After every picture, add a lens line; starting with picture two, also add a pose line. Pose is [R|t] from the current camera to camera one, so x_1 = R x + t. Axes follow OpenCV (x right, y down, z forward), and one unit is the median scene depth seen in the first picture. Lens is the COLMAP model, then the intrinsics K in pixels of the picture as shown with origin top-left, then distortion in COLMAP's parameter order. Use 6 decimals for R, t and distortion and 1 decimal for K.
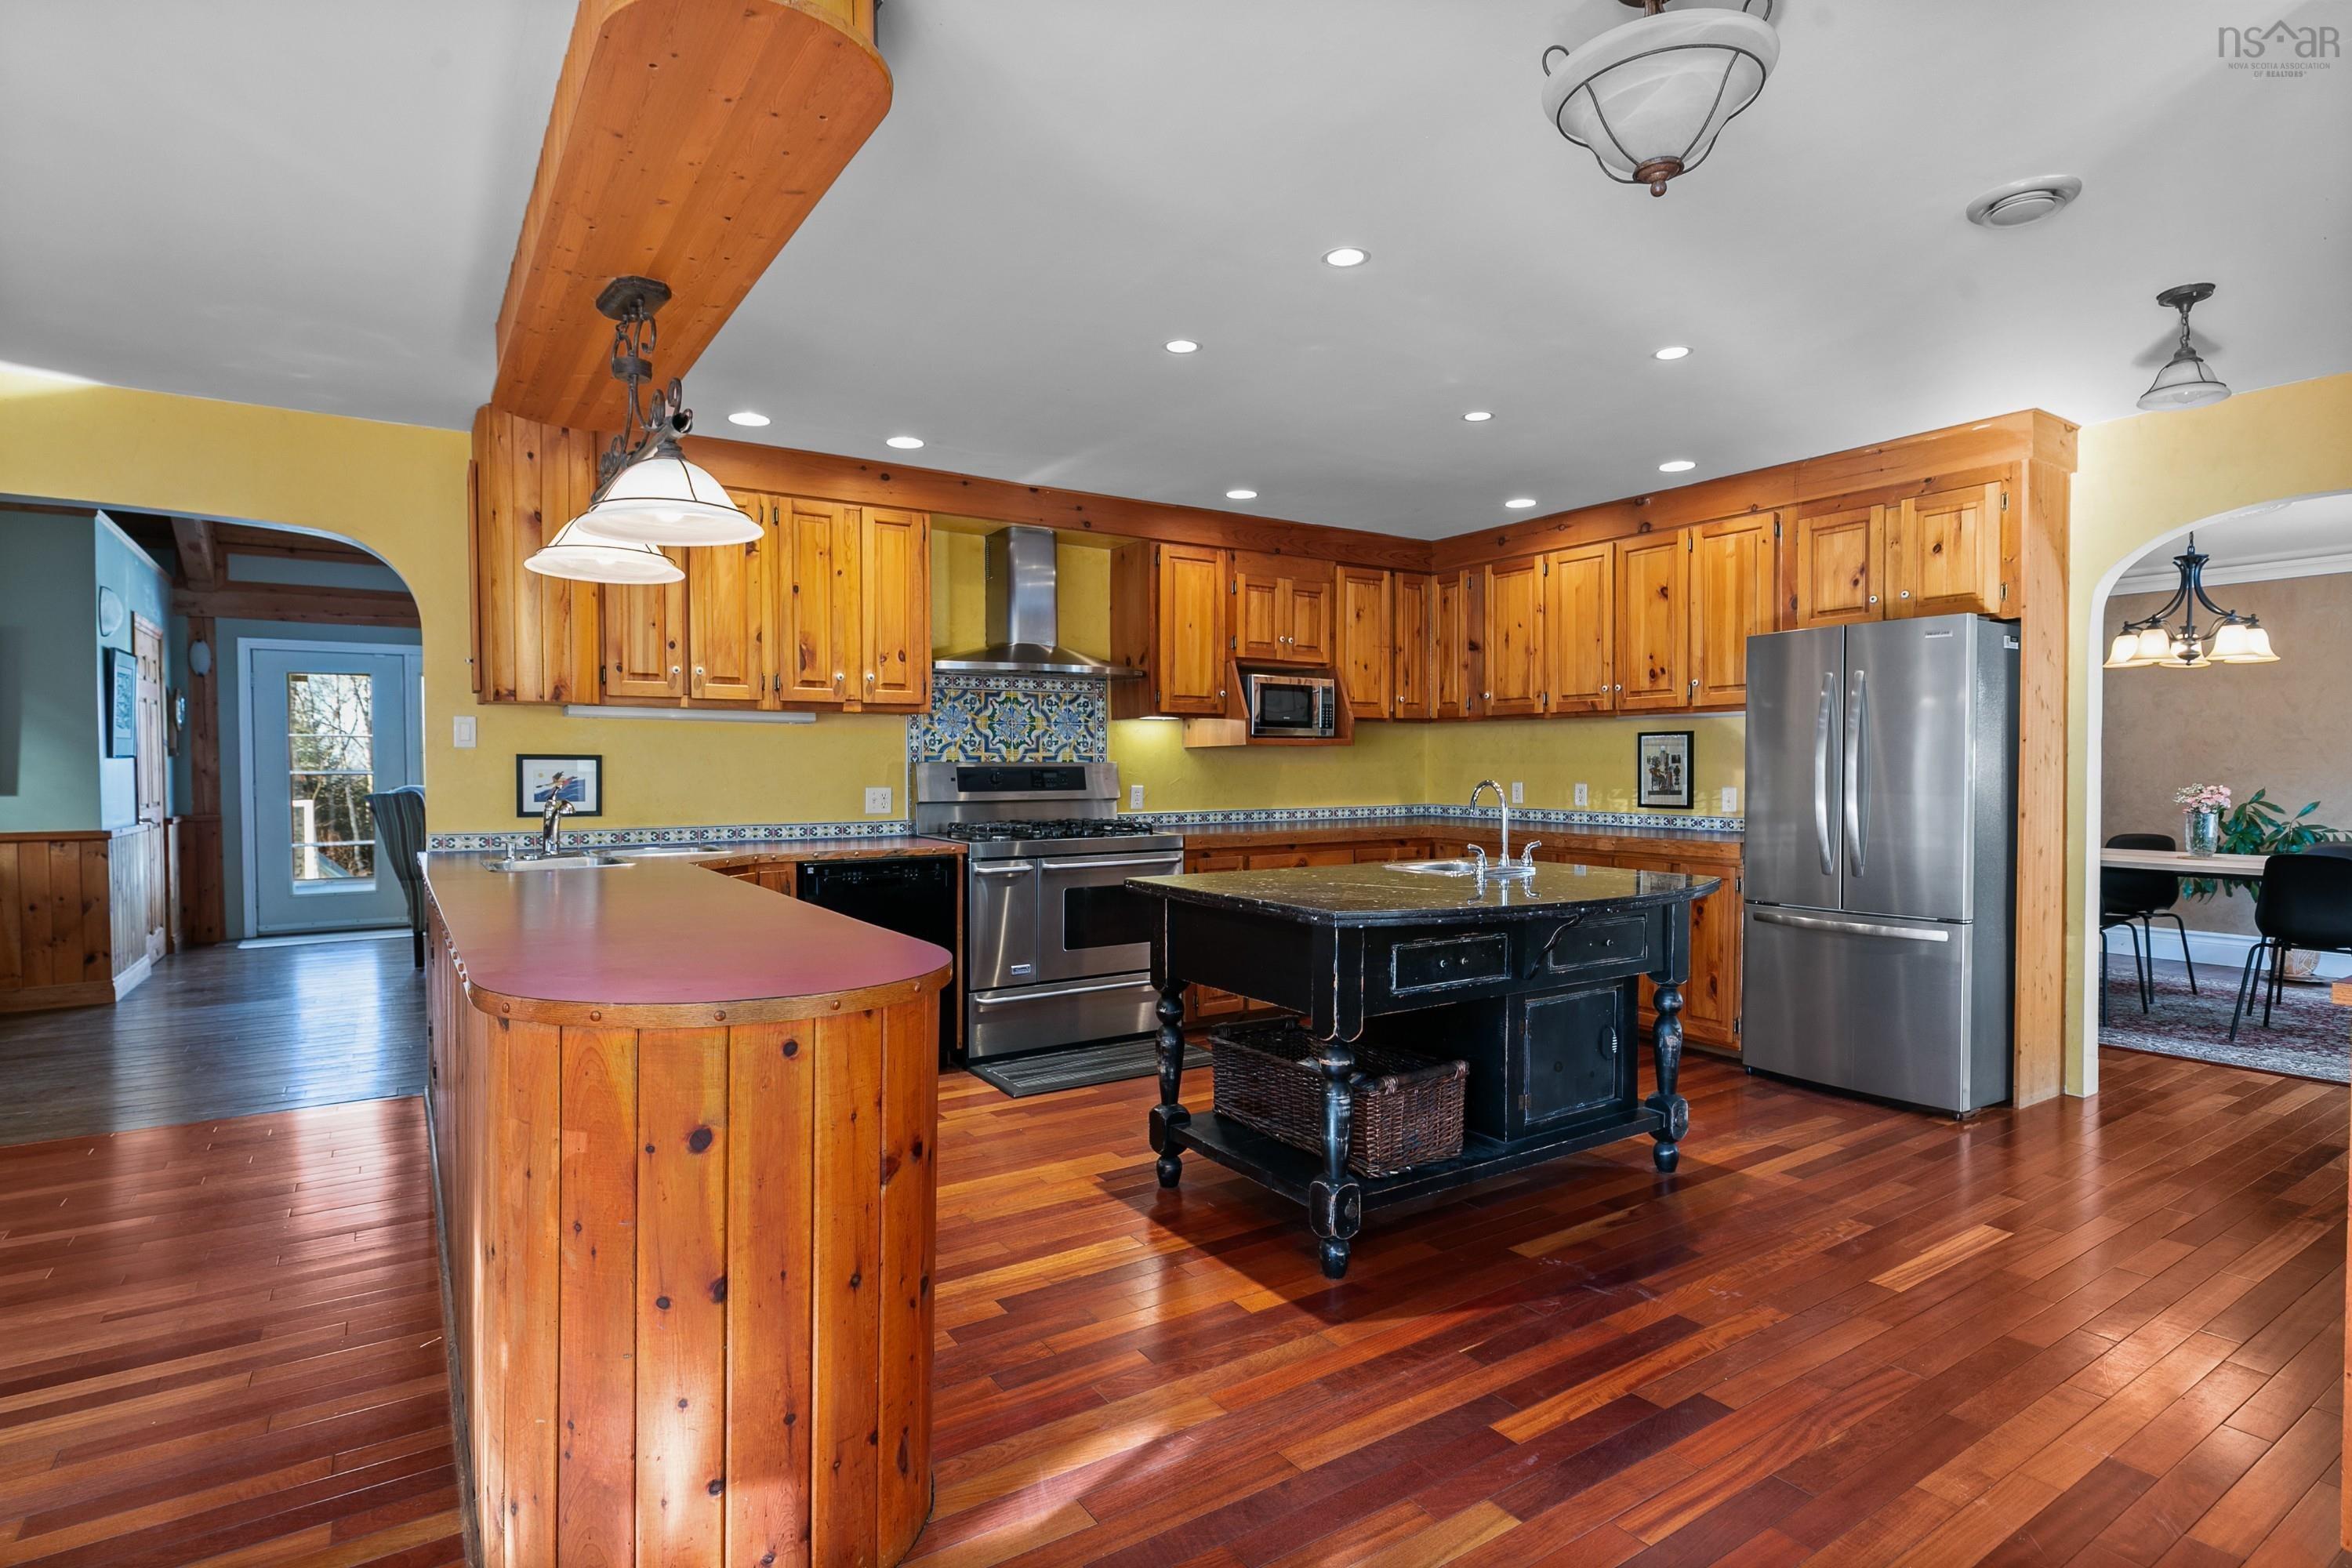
lens RADIAL K [[1172.7, 0, 1177.5], [0, 1172.7, 792.5], [0, 0, 1]] dist [-0.003972, -0.000001]
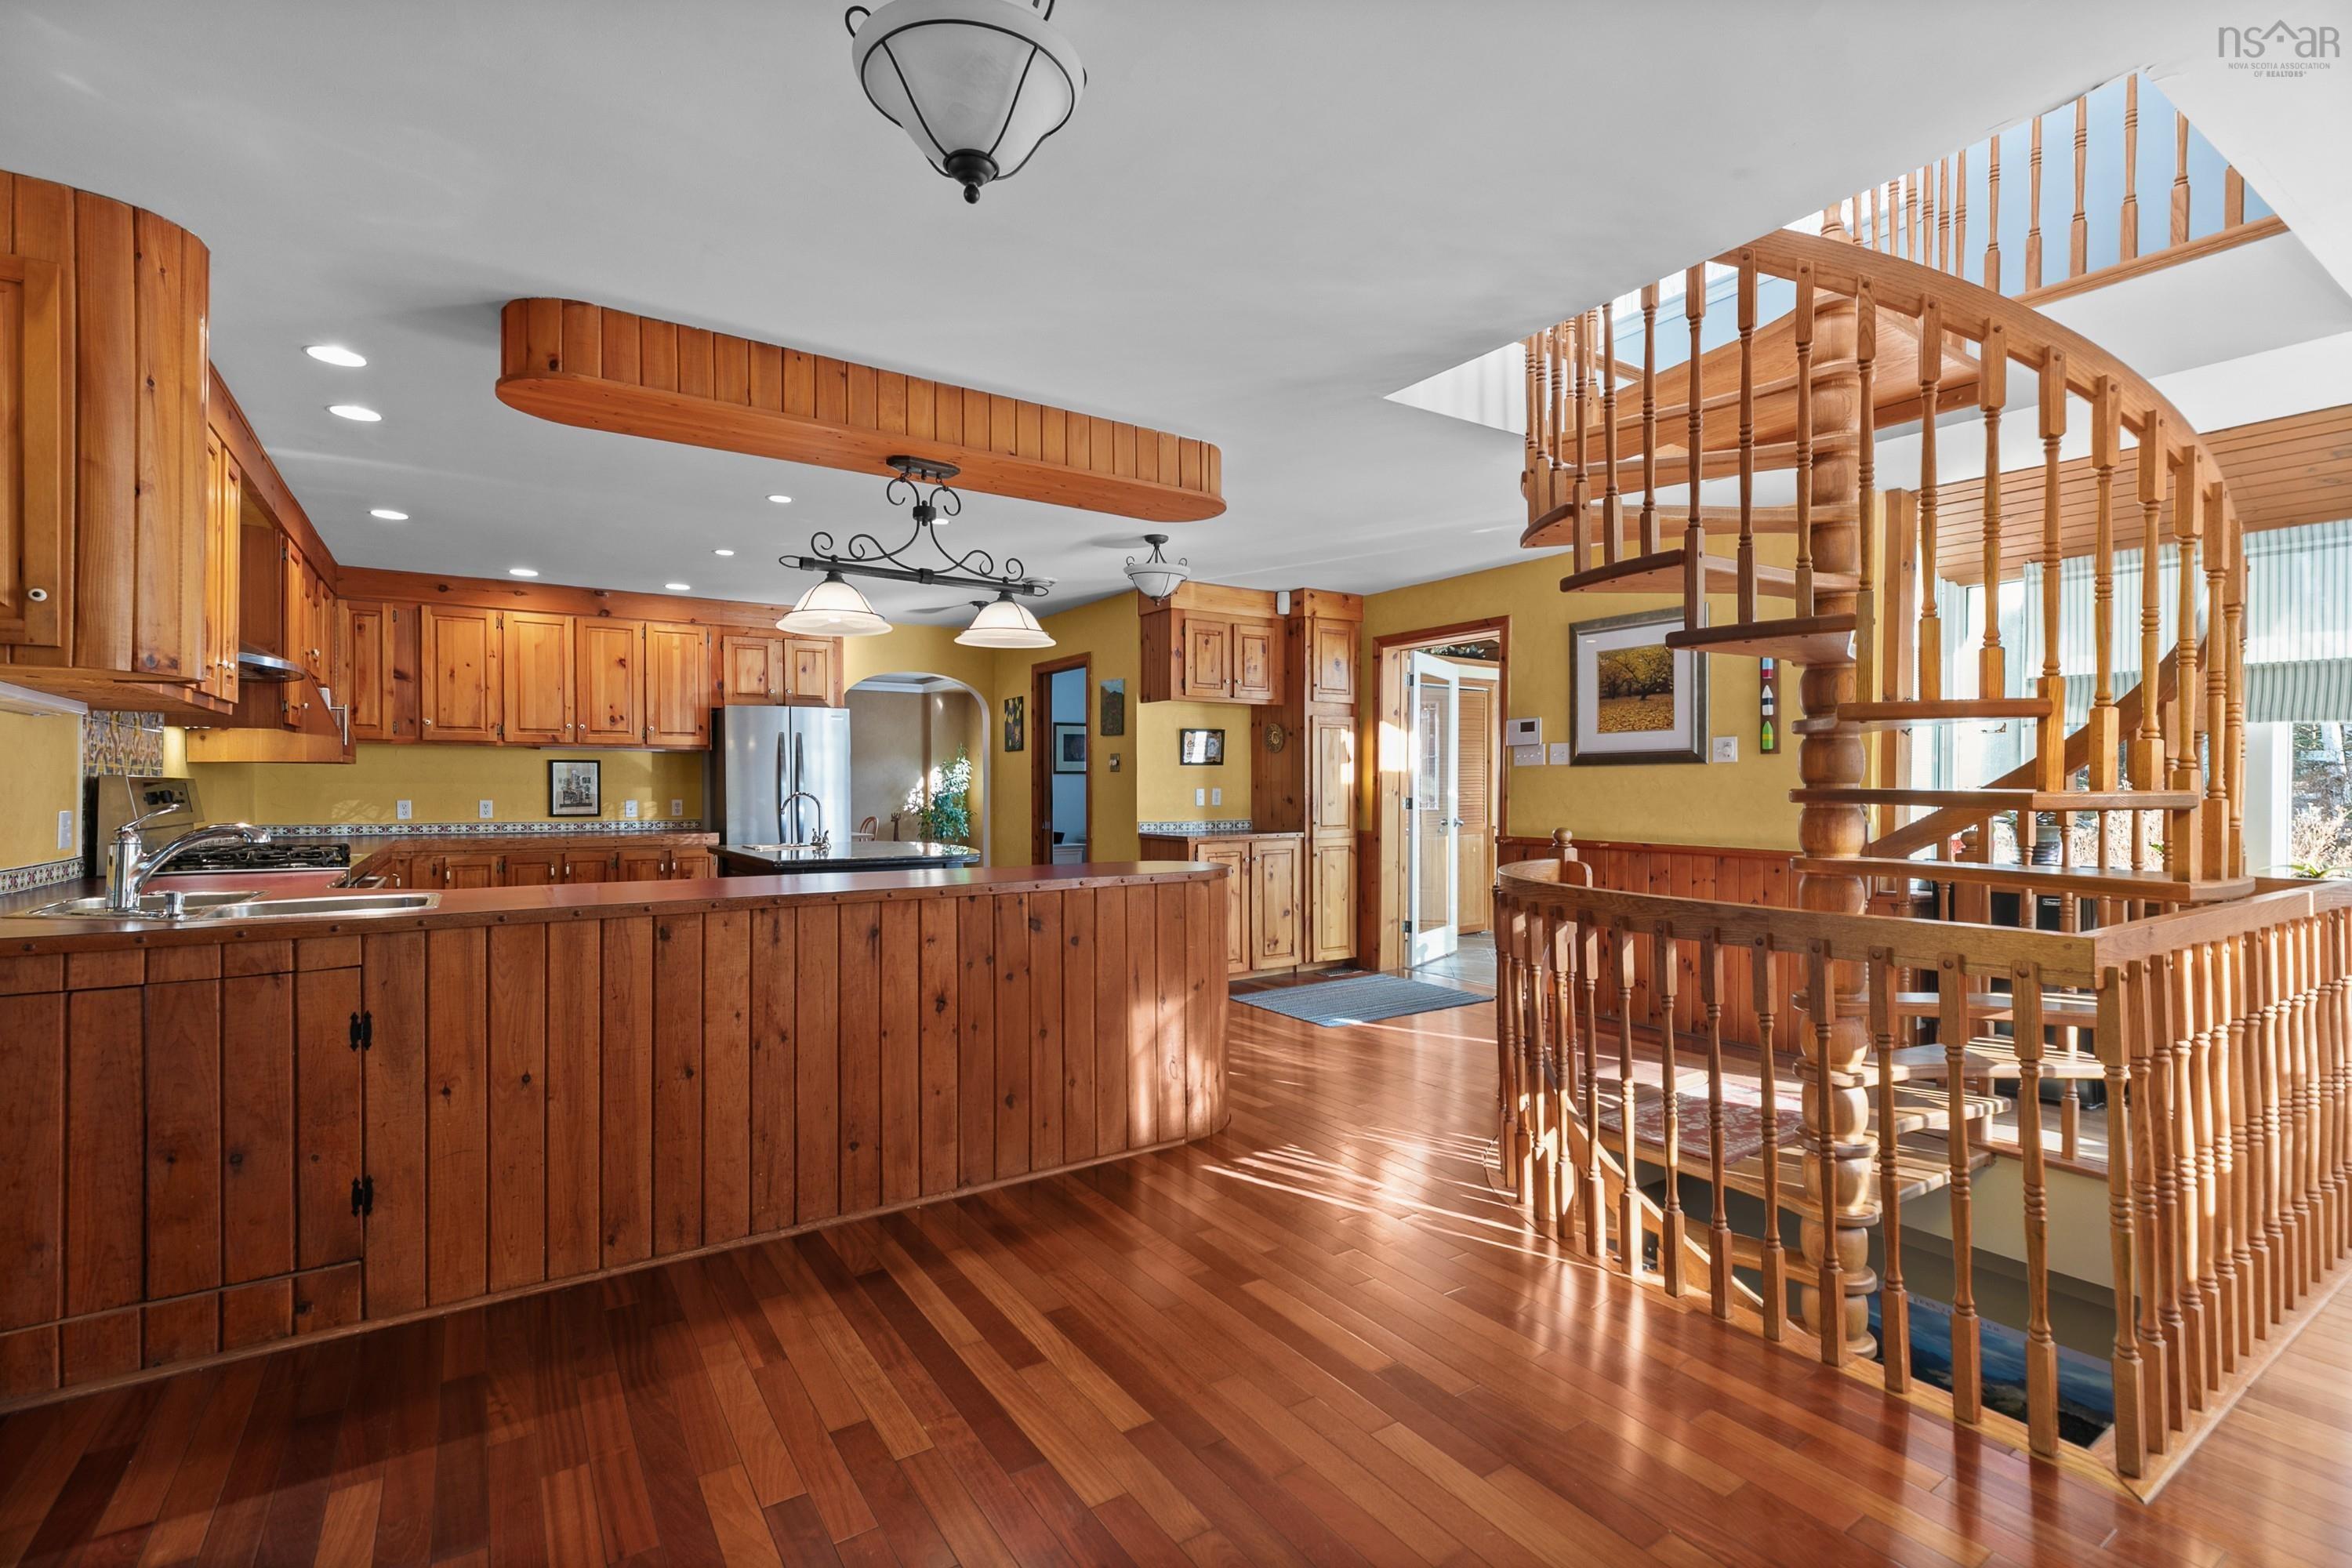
lens RADIAL K [[1100.6, 0, 1142.4], [0, 1100.6, 786.7], [0, 0, 1]] dist [0.024985, -0.000613]
pose [[0.024441, 0.003136, 0.999696, -0.987212], [0.024827, 0.999685, -0.003743, -0.000193], [-0.999393, 0.024911, 0.024355, 0.371597]]
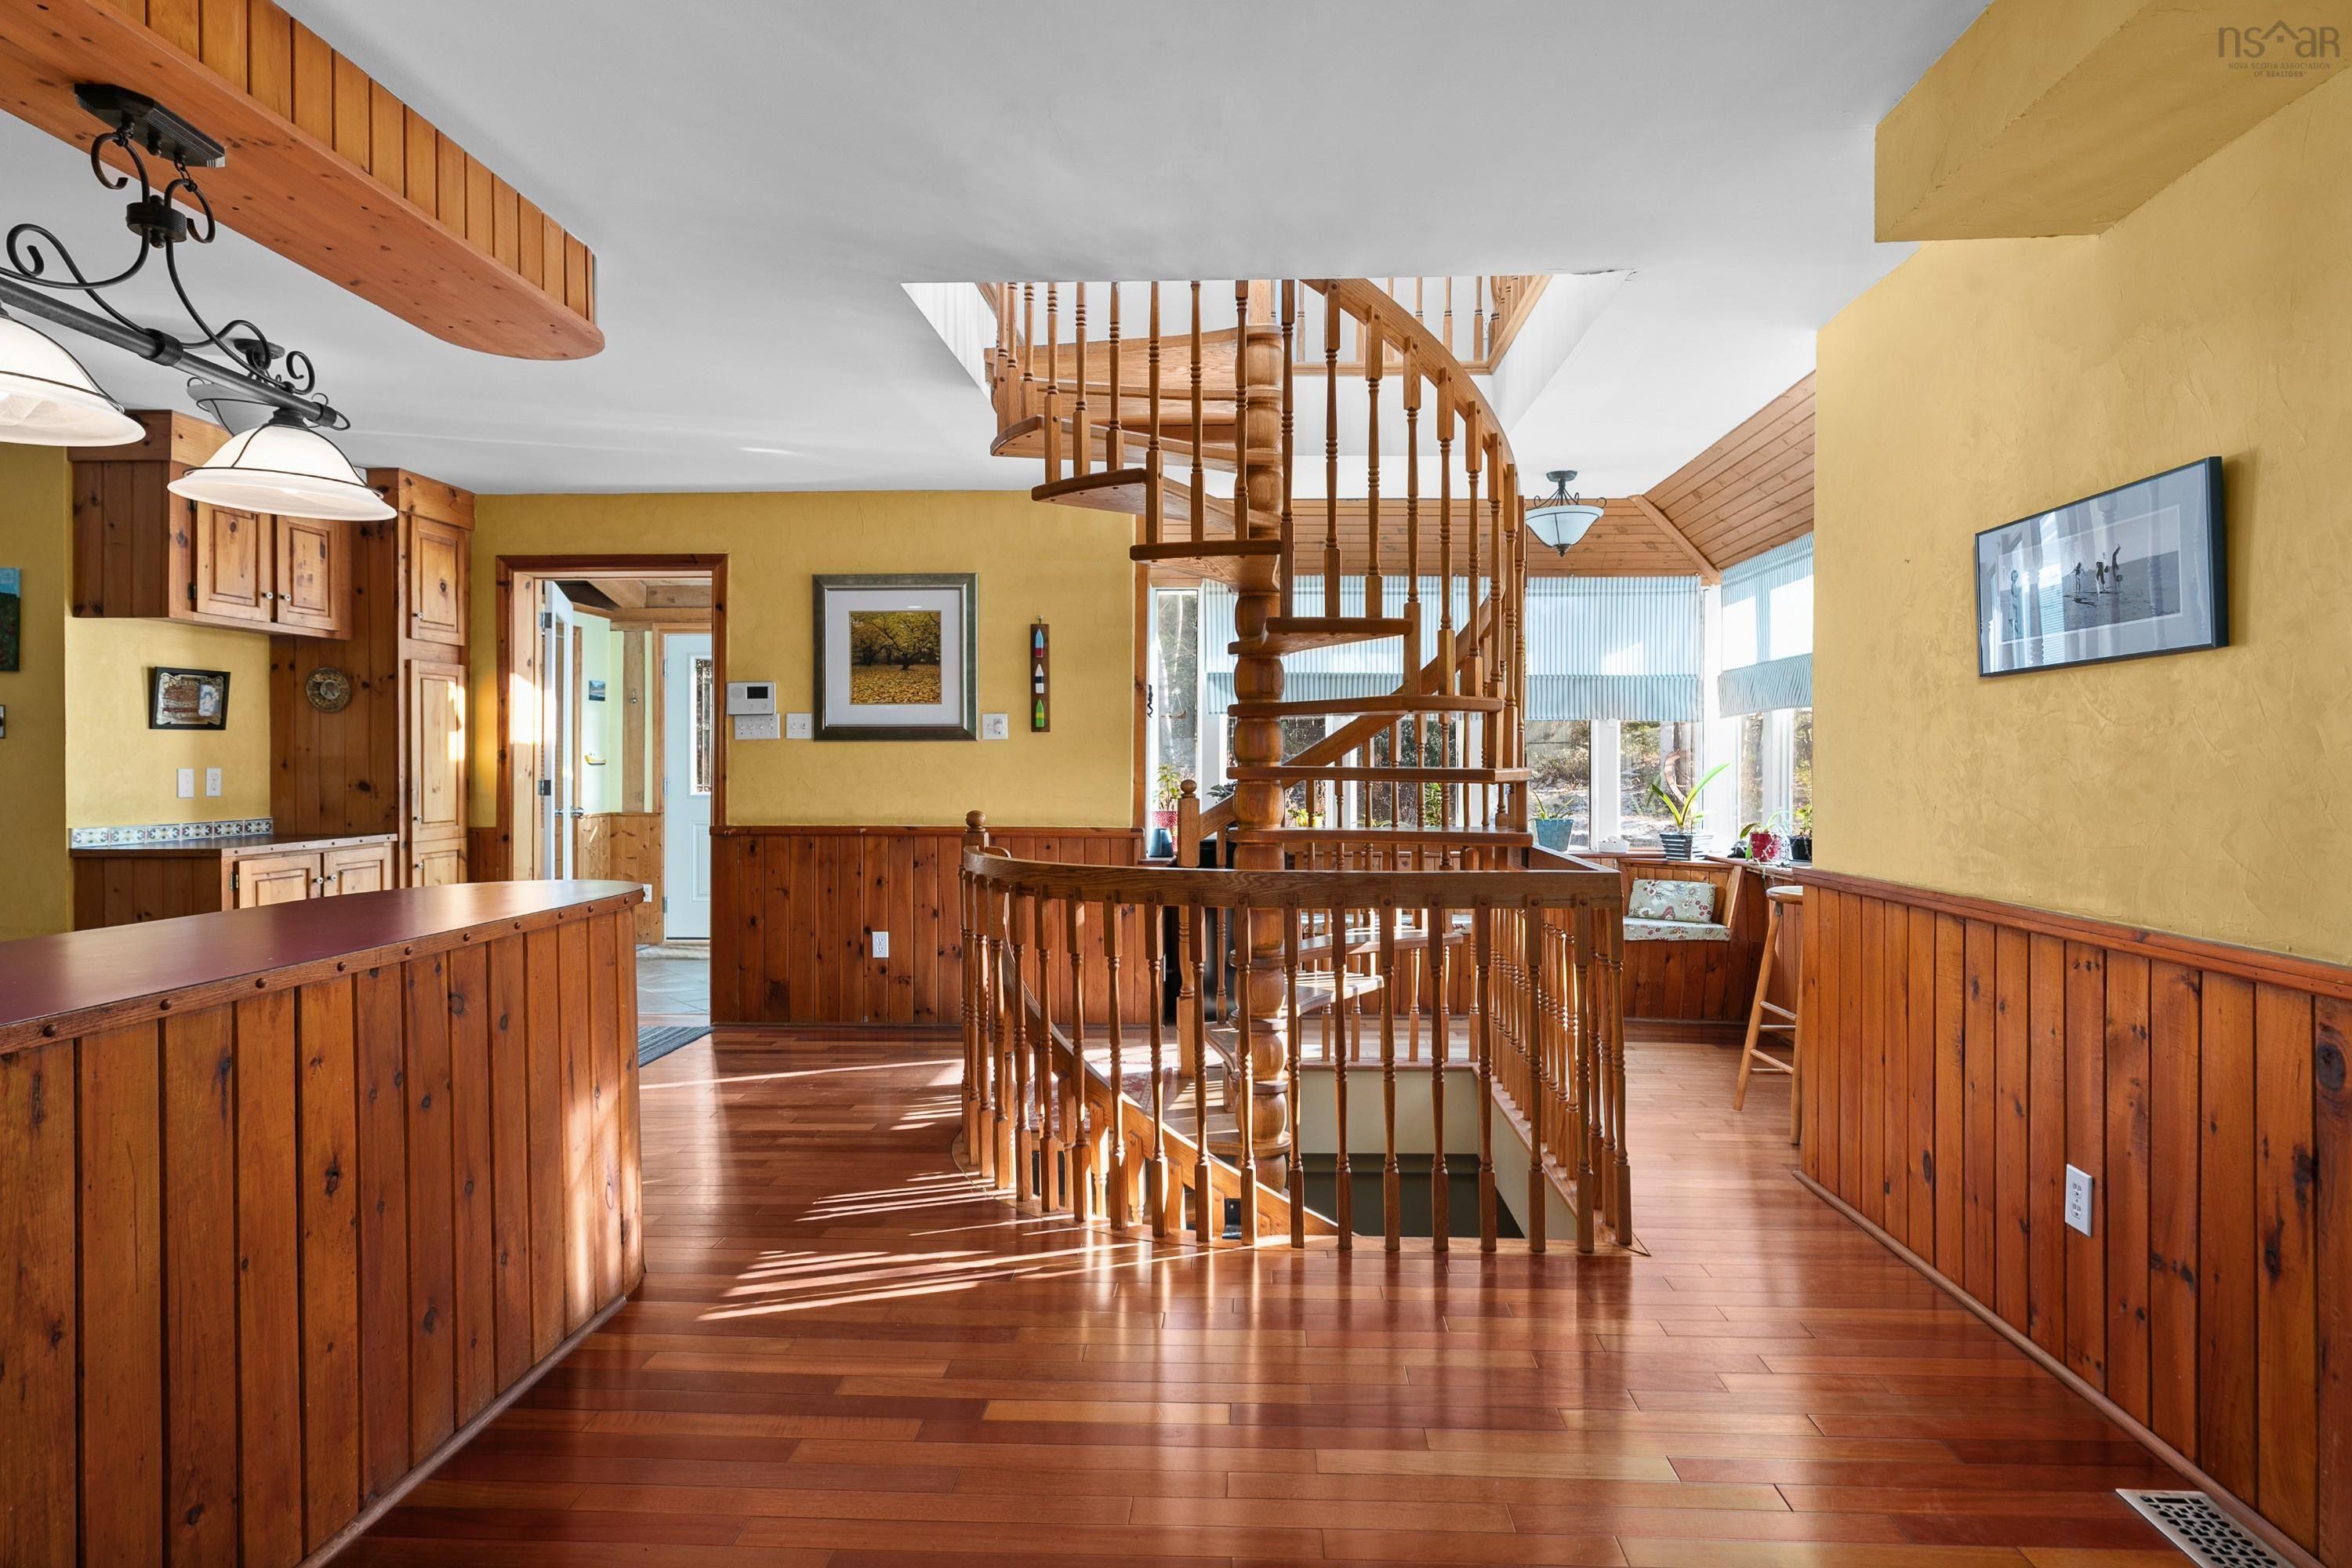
lens RADIAL K [[1277.3, 0, 1252.2], [0, 1277.3, 760.0], [0, 0, 1]] dist [0.005394, 0.000135]
pose [[-0.819336, 0.005407, 0.573288, -0.797272], [0.017750, 0.999715, 0.015939, -0.009331], [-0.573039, 0.023235, -0.819199, 0.680530]]
